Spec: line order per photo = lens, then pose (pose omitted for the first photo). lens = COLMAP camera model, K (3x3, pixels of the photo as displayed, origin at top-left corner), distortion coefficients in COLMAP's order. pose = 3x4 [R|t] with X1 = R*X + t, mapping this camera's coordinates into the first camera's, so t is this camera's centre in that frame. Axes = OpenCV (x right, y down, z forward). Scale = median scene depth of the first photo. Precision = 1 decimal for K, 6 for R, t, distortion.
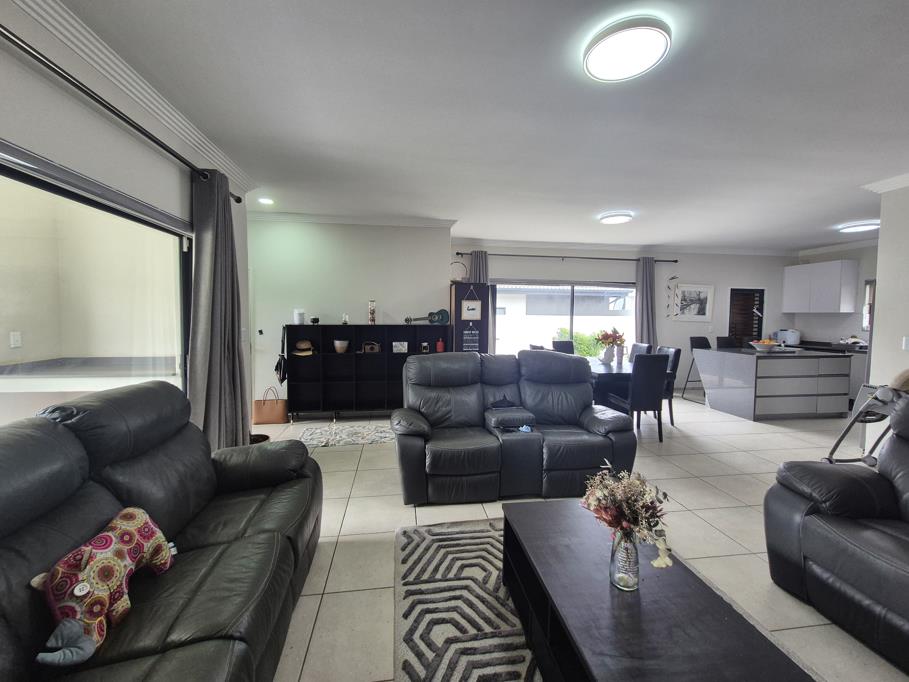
lens RADIAL K [[374.5, 0, 451.6], [0, 374.5, 332.2], [0, 0, 1]] dist [0.002130, -0.000199]
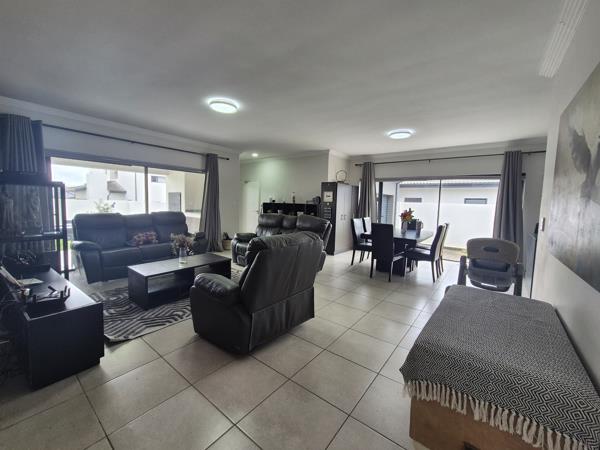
lens RADIAL K [[247.2, 0, 299.6], [0, 247.2, 223.1], [0, 0, 1]] dist [0.002130, -0.000199]
pose [[0.680968, 0.071692, -0.728795, 0.869372], [-0.058749, 0.997337, 0.043215, 0.028783], [0.729953, 0.013388, 0.683367, 0.047817]]
